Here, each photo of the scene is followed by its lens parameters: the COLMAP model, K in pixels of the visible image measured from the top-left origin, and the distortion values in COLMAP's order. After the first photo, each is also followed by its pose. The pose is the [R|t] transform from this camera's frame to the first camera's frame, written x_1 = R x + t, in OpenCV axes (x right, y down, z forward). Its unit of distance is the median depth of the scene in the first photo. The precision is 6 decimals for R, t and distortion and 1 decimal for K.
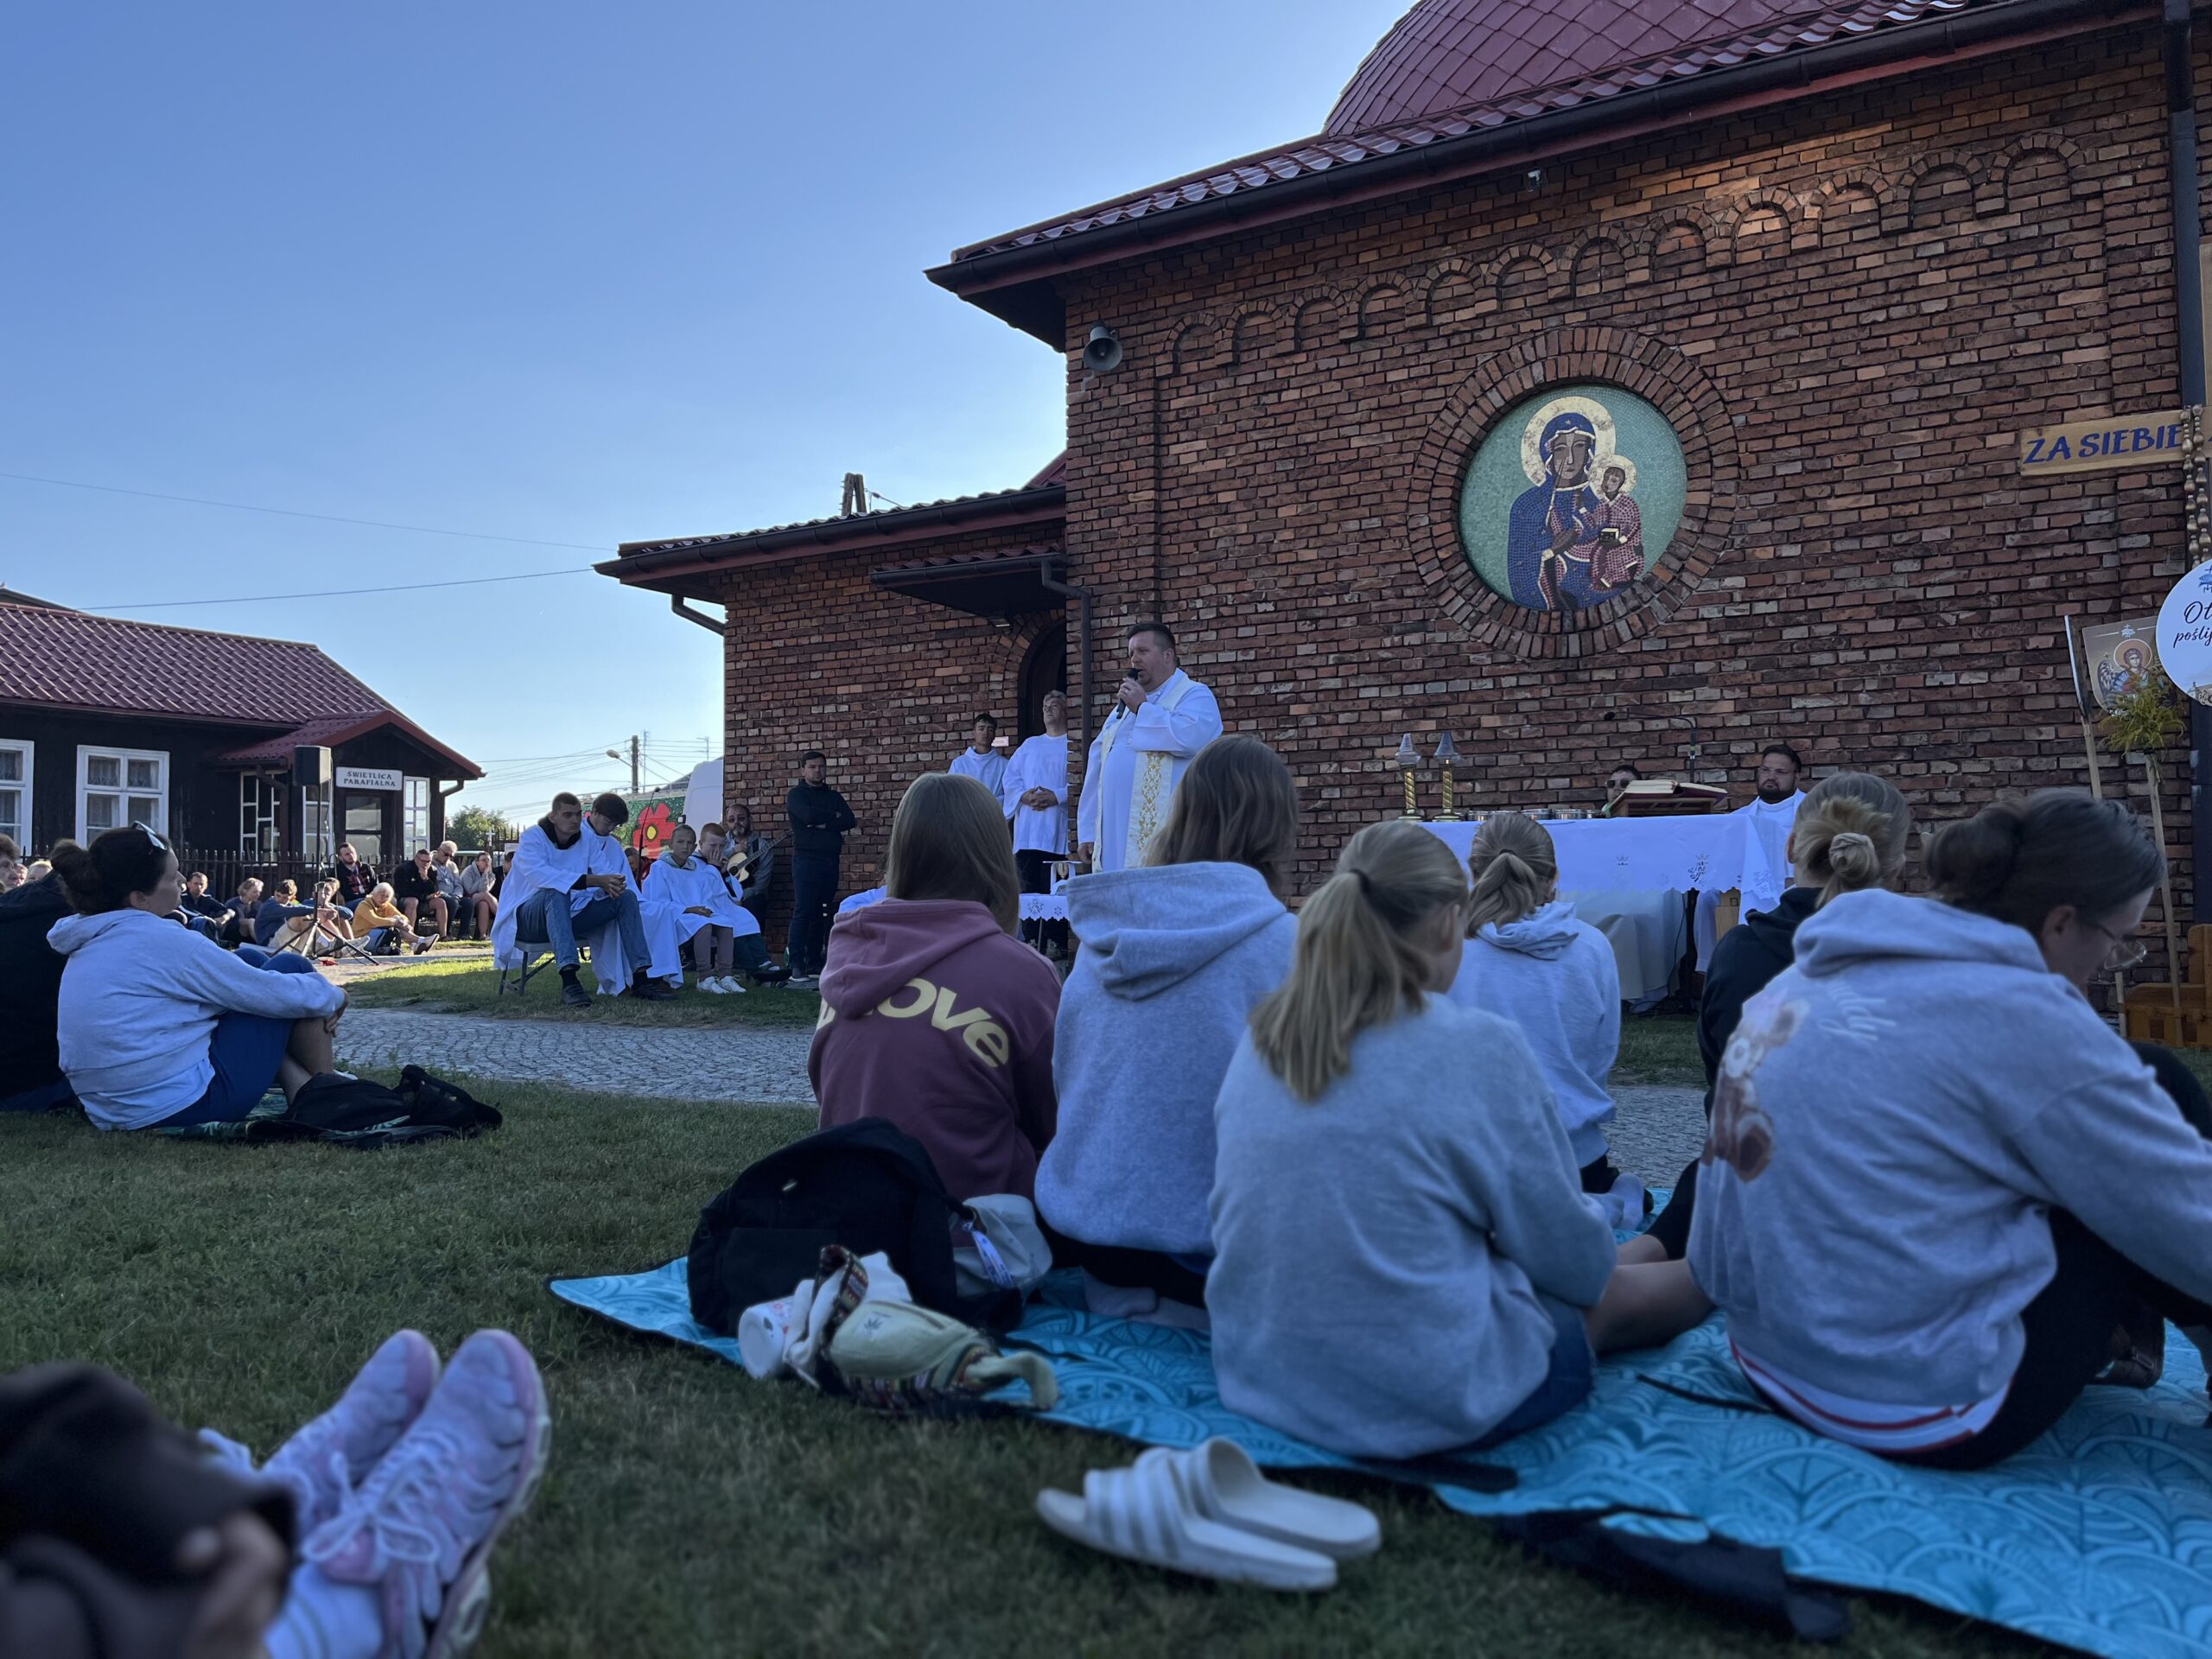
lens RADIAL K [[1693.6, 0, 1053.2], [0, 1693.6, 846.0], [0, 0, 1]] dist [0.073896, -0.104385]
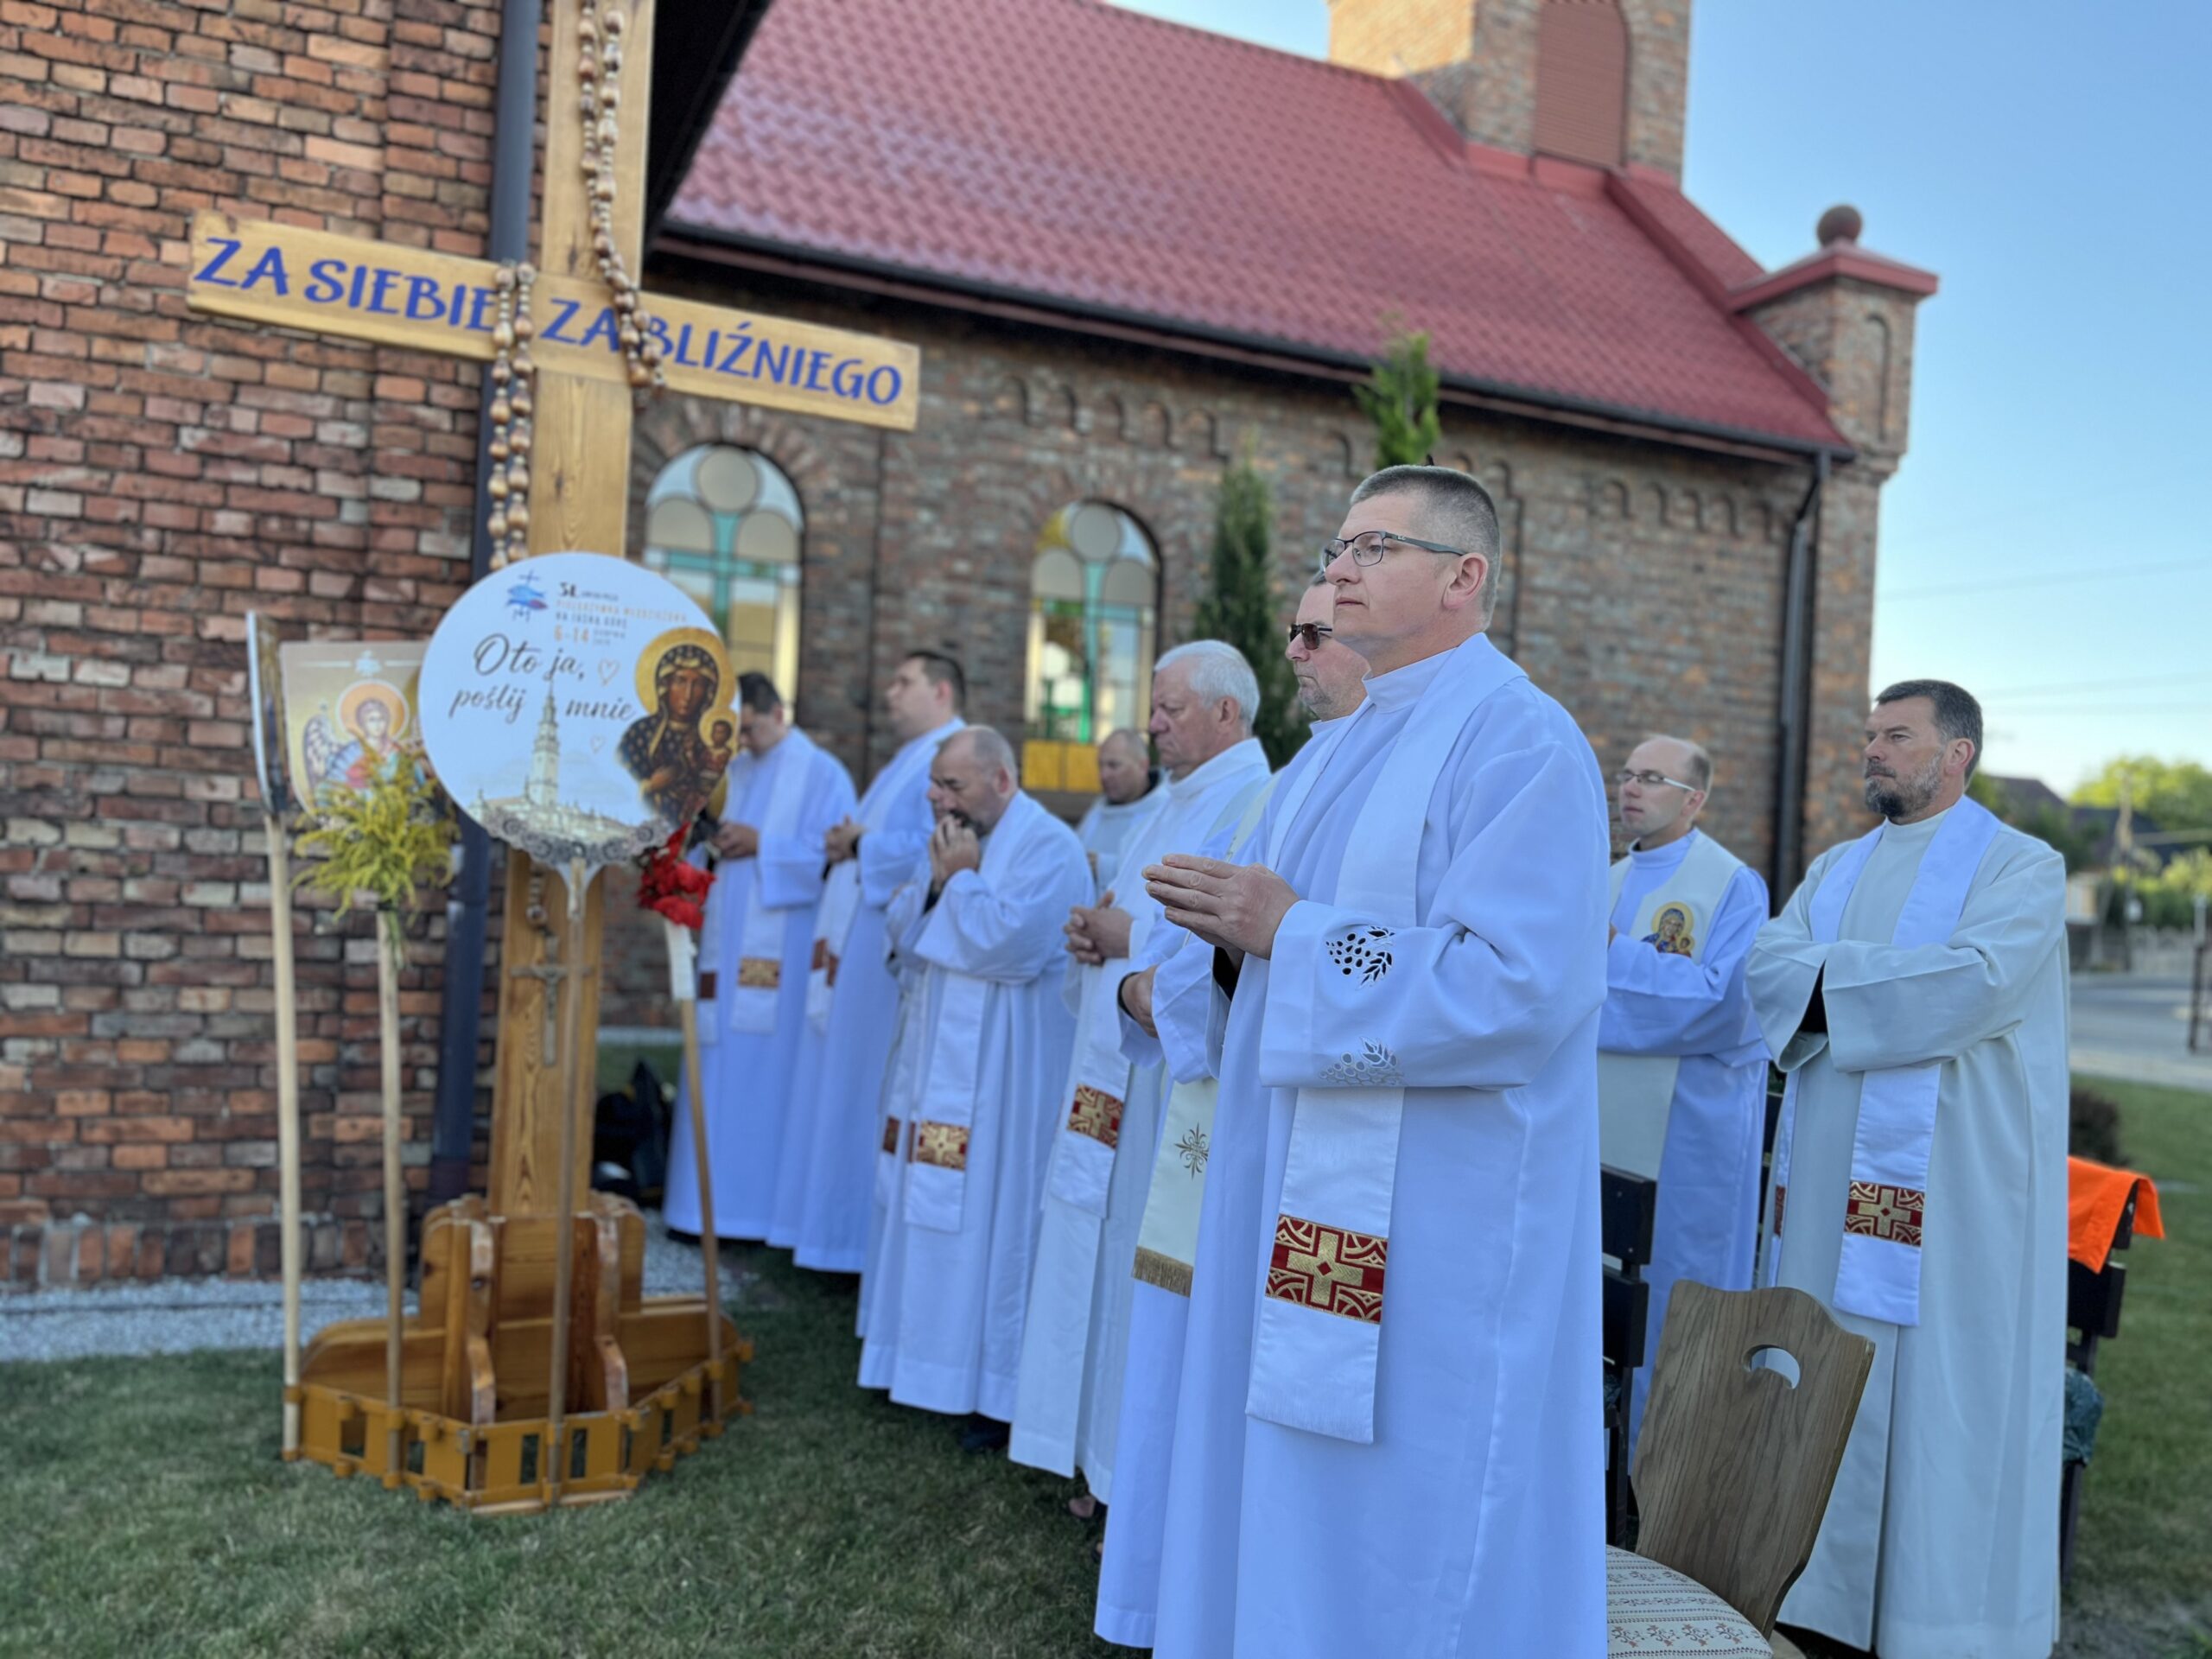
lens RADIAL K [[1693.6, 0, 1158.8], [0, 1693.6, 821.0], [0, 0, 1]] dist [0.073896, -0.104385]
pose [[0.543051, 0.046702, 0.838400, 0.246694], [-0.082204, 0.996613, -0.002270, -0.072679], [-0.835666, -0.067687, 0.545050, 0.391221]]
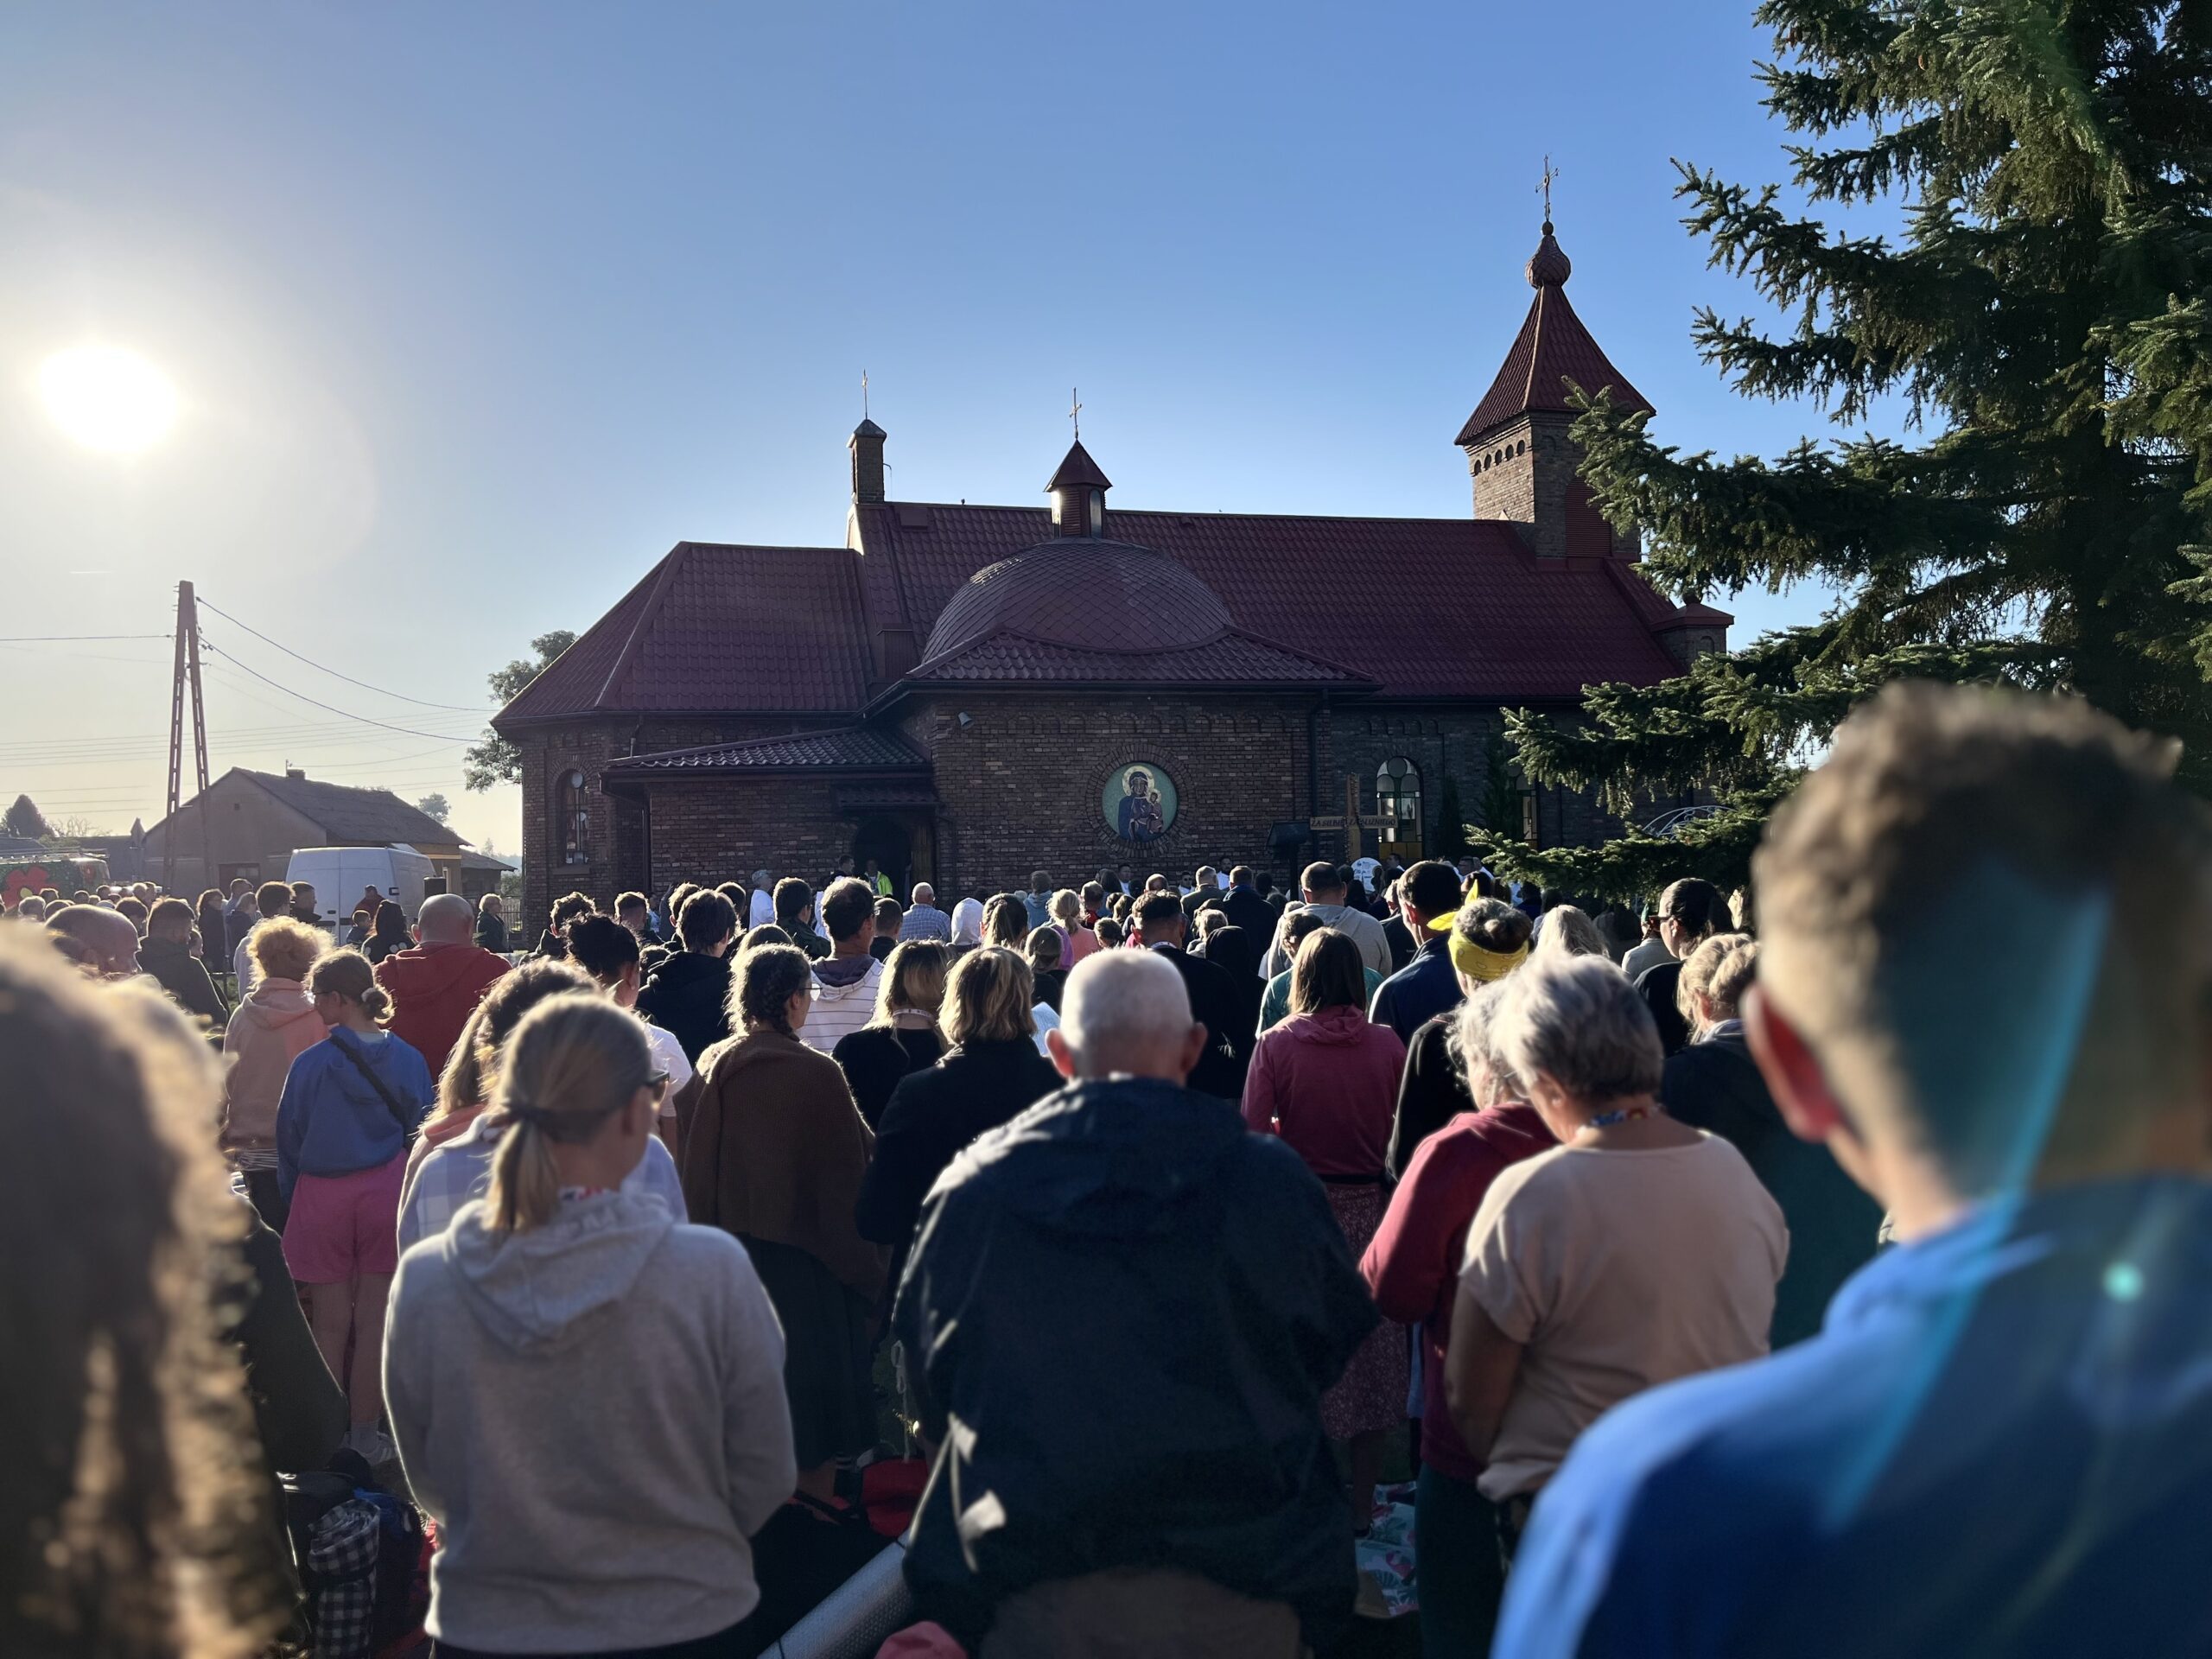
lens RADIAL K [[1693.6, 0, 1103.5], [0, 1693.6, 830.6], [0, 0, 1]] dist [0.073896, -0.104385]
pose [[0.677009, -0.004344, 0.735962, -1.964468], [0.000336, 0.999984, 0.005594, -0.183894], [-0.735975, -0.003540, 0.677000, -0.942184]]
